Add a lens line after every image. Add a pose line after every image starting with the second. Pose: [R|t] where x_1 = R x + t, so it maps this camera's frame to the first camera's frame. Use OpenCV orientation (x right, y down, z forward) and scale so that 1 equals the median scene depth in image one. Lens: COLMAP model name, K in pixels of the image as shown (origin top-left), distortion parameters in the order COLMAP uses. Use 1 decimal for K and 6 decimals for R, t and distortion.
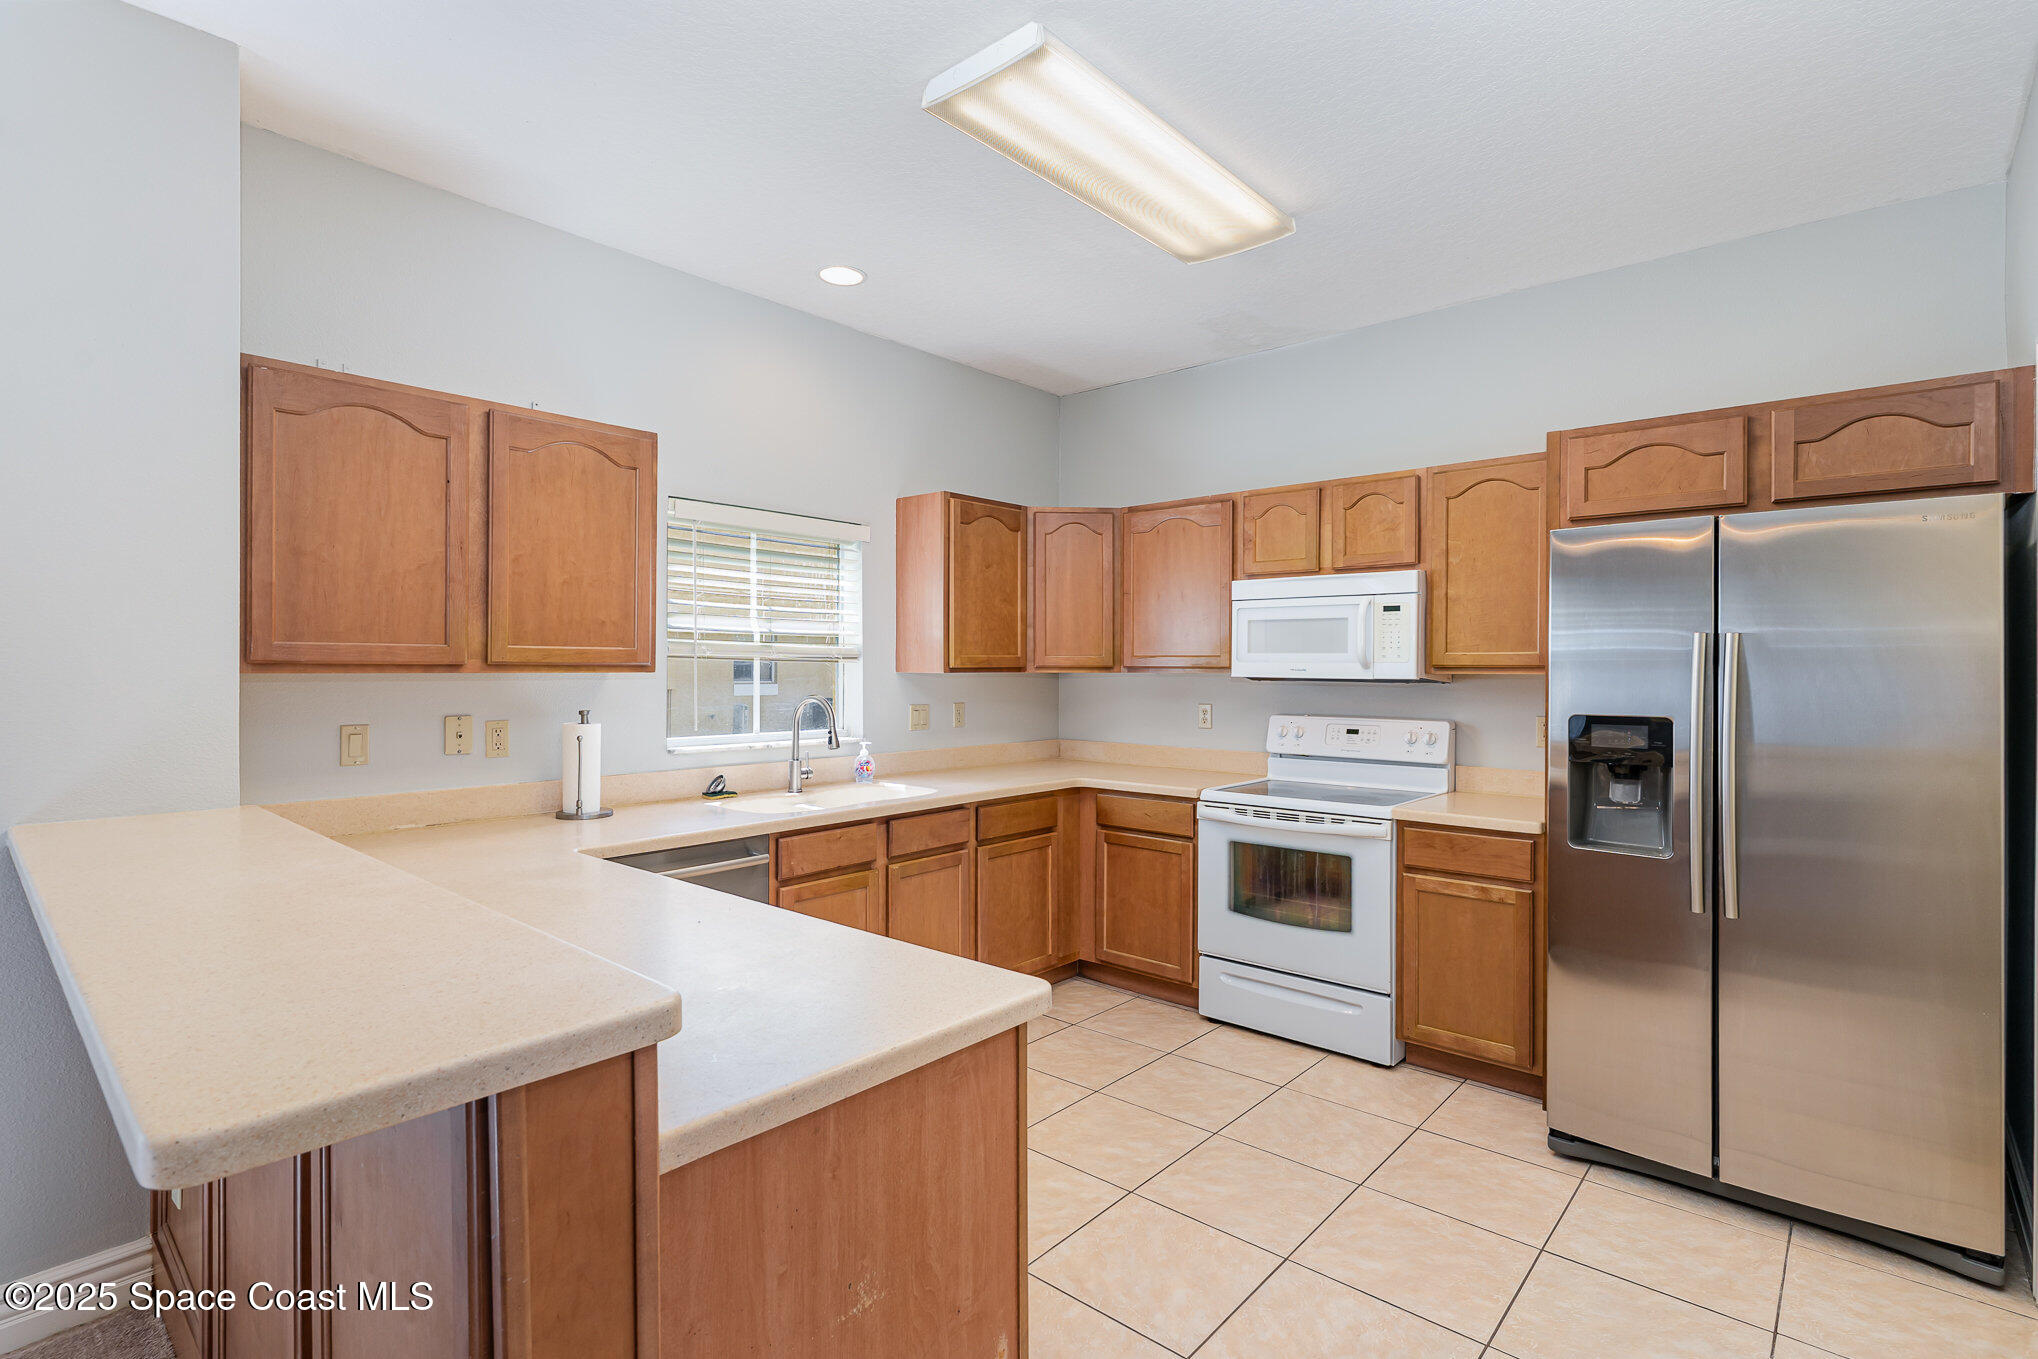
lens RADIAL K [[964.0, 0, 1019.0], [0, 964.0, 679.5], [0, 0, 1]] dist [0.000079, 0.000097]
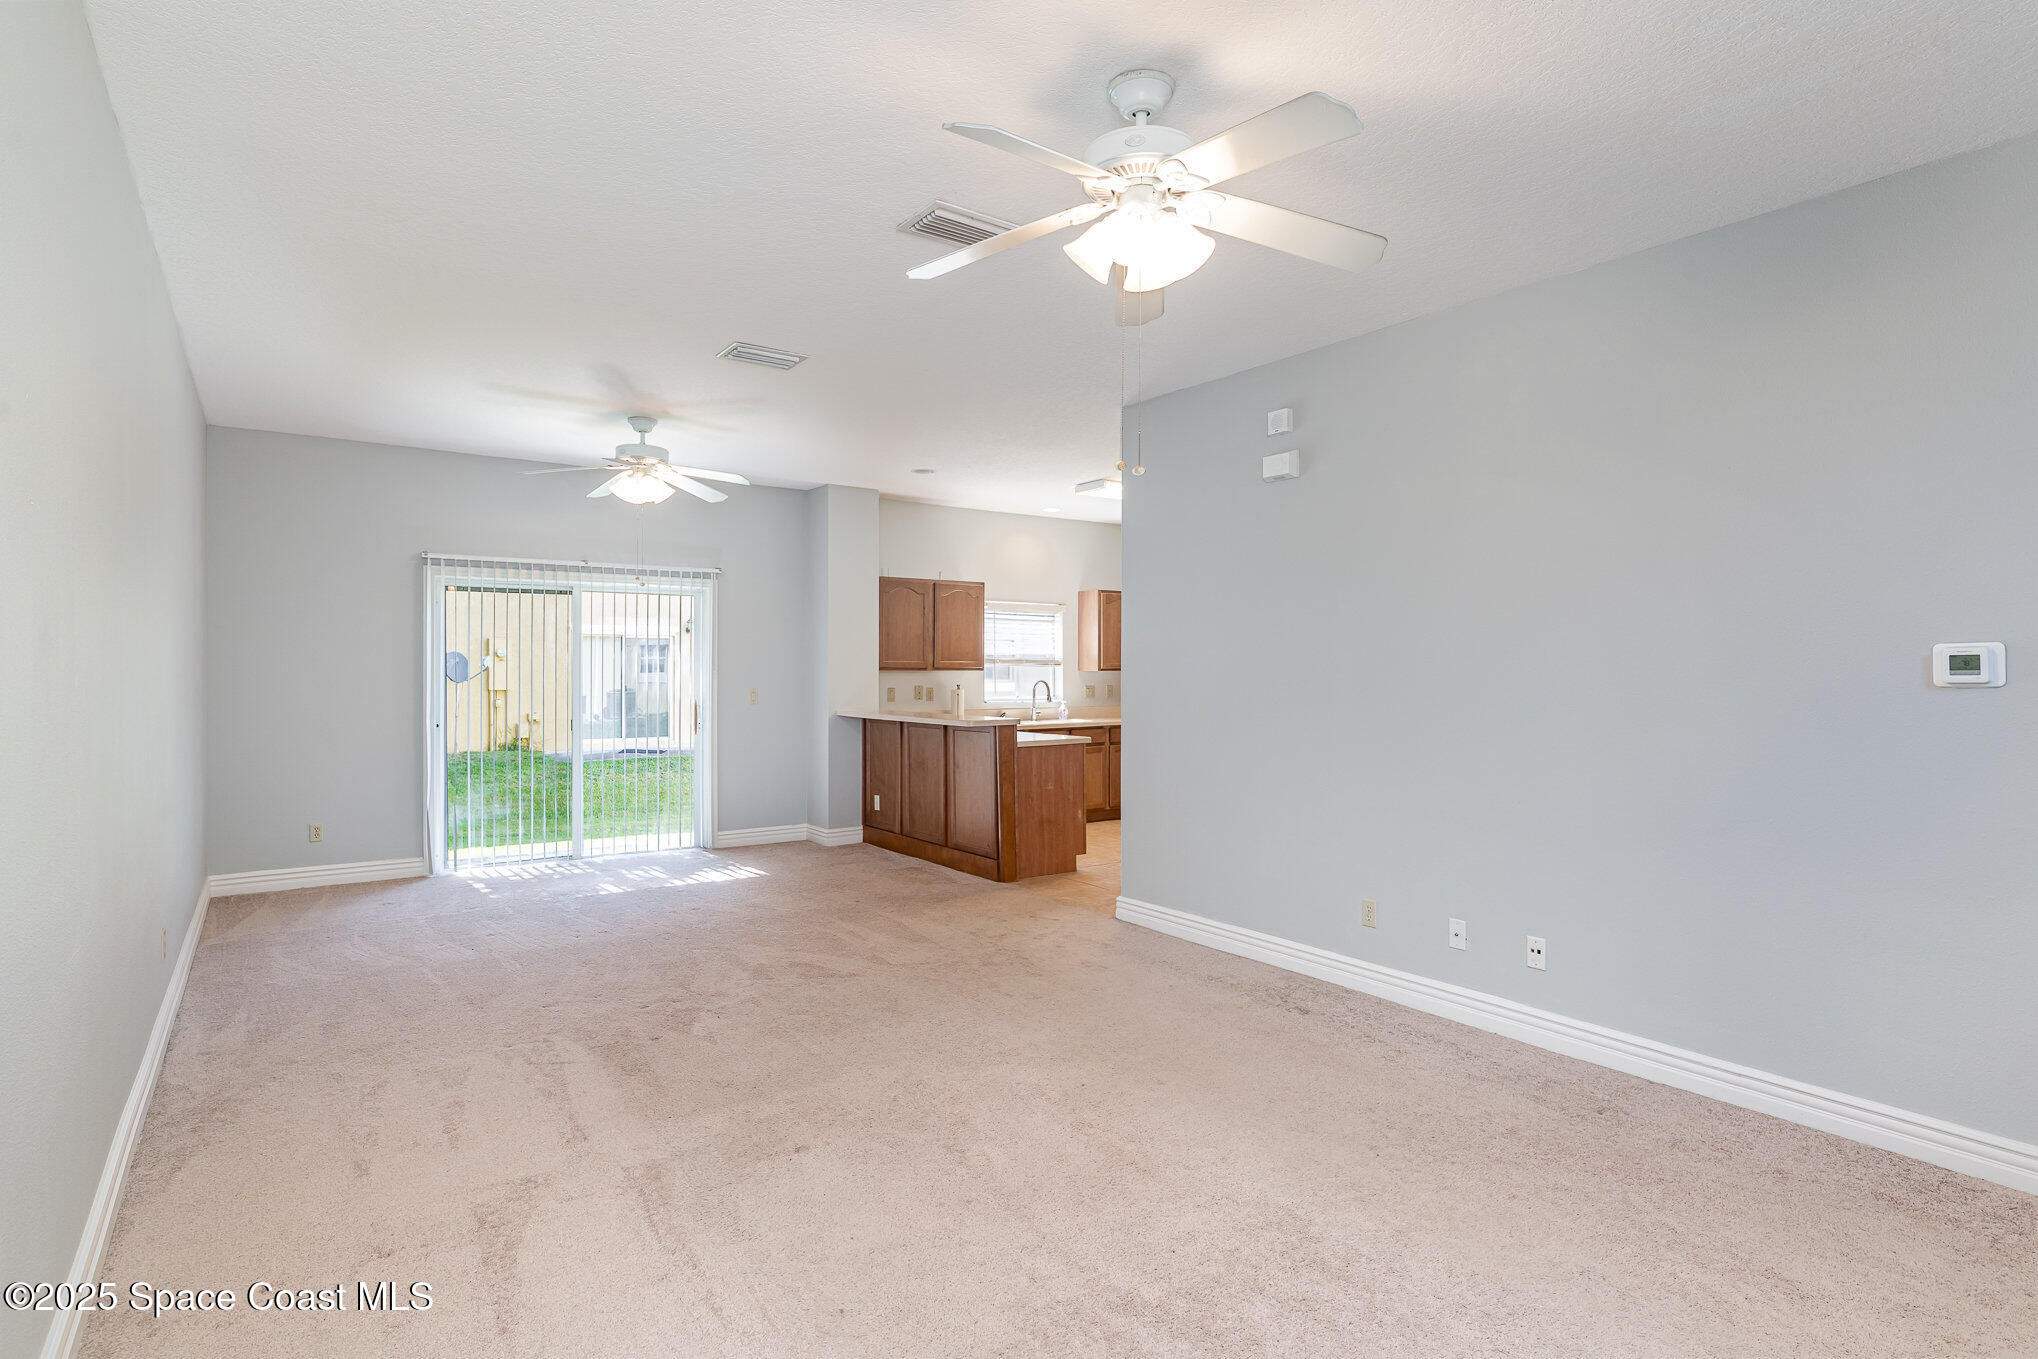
lens RADIAL K [[1038.6, 0, 1014.7], [0, 1038.6, 686.4], [0, 0, 1]] dist [0.001543, -0.000067]
pose [[0.972583, 0.001090, -0.232553, 0.320930], [-0.000236, 0.999993, 0.003697, 0.021487], [0.232555, -0.003540, 0.972577, -1.507542]]
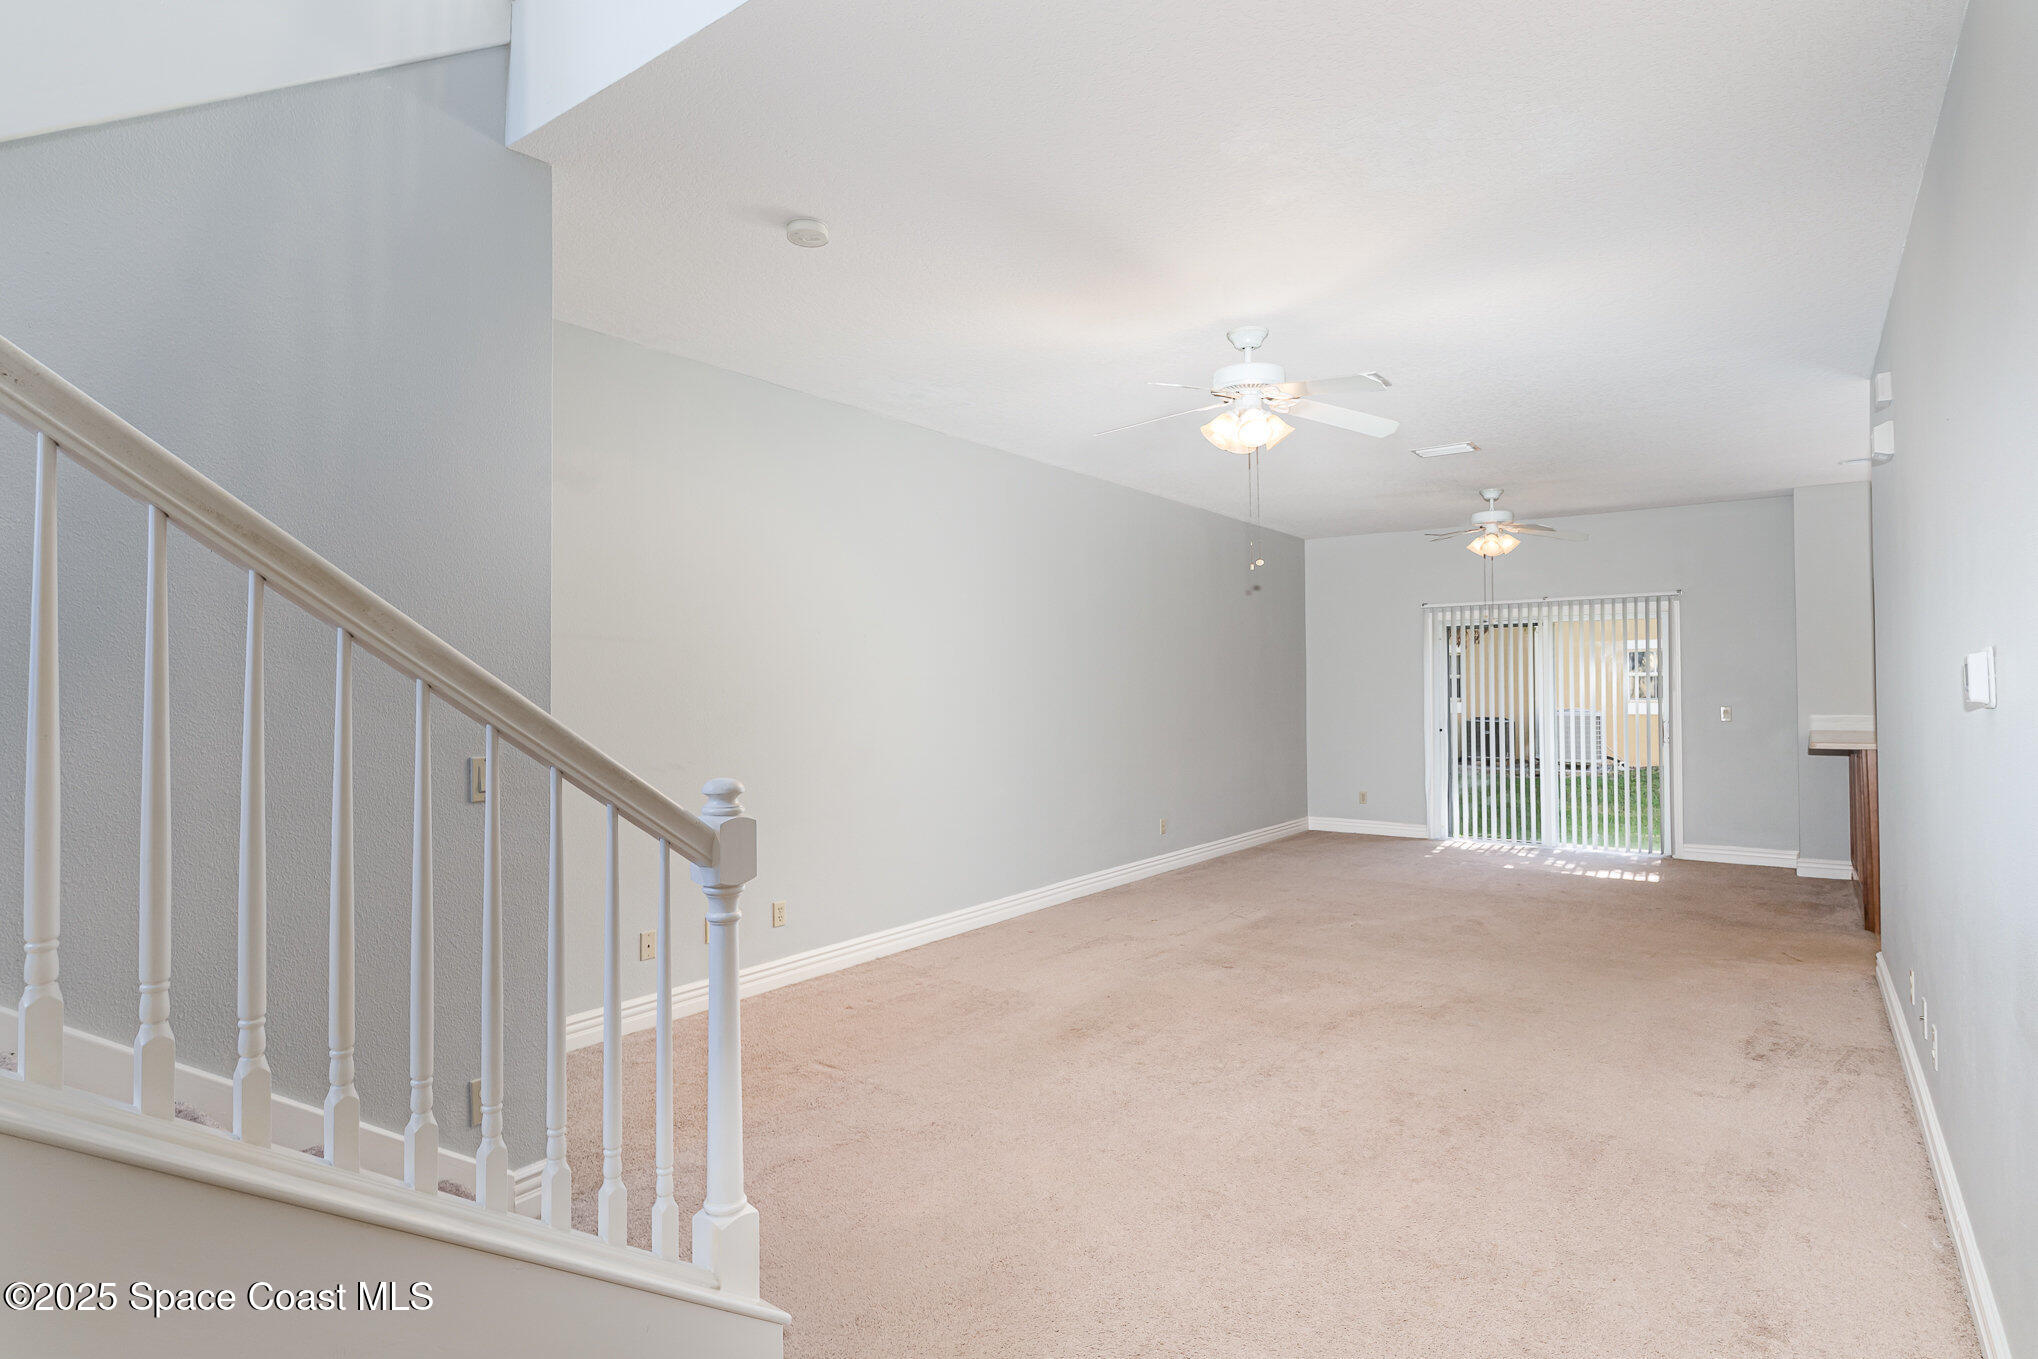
lens RADIAL K [[1038.6, 0, 1014.7], [0, 1038.6, 686.4], [0, 0, 1]] dist [0.001543, -0.000067]
pose [[0.084521, -0.007134, -0.996396, 1.343325], [-0.009345, 0.999925, -0.007952, 0.022282], [0.996378, 0.009983, 0.084448, -1.165657]]
